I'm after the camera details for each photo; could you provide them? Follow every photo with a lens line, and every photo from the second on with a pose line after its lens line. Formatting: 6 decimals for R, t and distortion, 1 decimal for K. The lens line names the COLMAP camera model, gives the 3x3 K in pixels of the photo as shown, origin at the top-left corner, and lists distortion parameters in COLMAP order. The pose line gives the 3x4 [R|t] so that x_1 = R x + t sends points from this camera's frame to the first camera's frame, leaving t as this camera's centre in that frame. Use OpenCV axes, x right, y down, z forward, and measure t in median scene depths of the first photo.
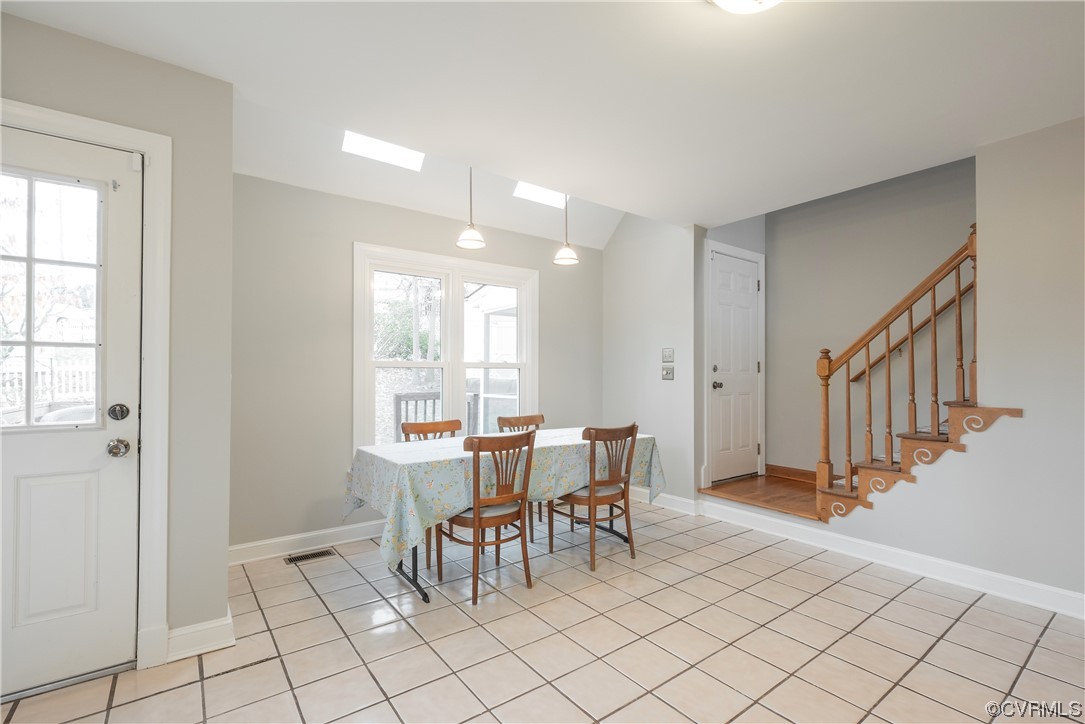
lens RADIAL K [[484.7, 0, 542.5], [0, 484.7, 362.0], [0, 0, 1]] dist [0.000617, -0.000004]
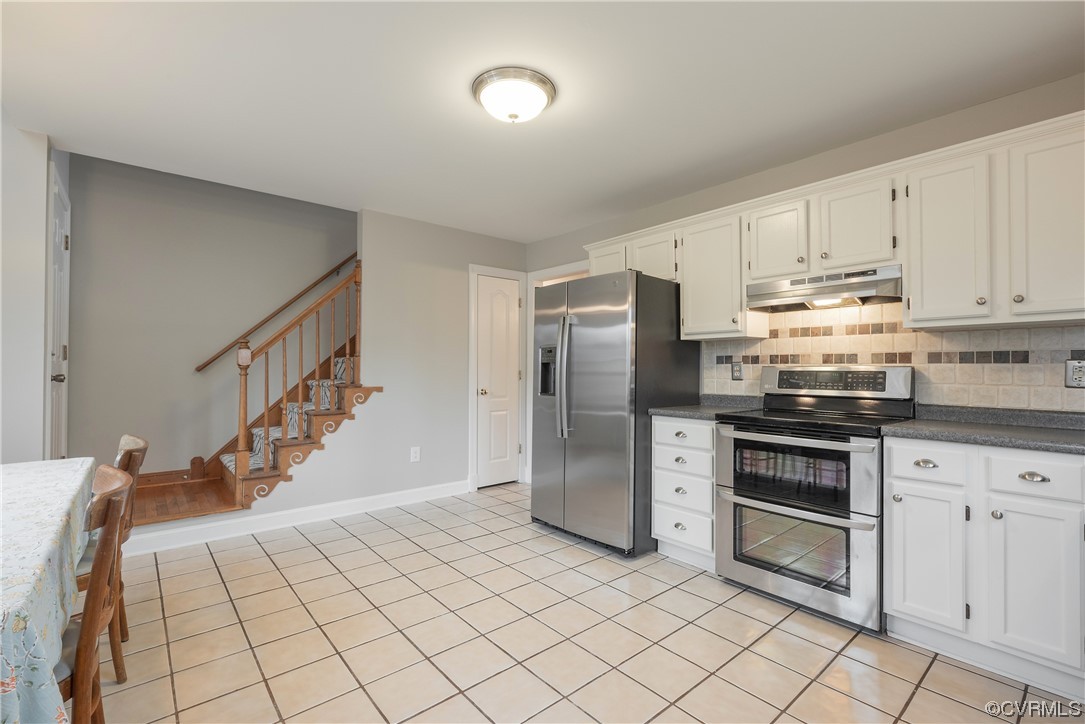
lens RADIAL K [[484.7, 0, 542.5], [0, 484.7, 362.0], [0, 0, 1]] dist [0.000617, -0.000004]
pose [[-0.064453, 0.005593, 0.997905, -0.550624], [-0.030185, 0.999516, -0.007552, 0.011754], [-0.997464, -0.030609, -0.064253, 0.521533]]
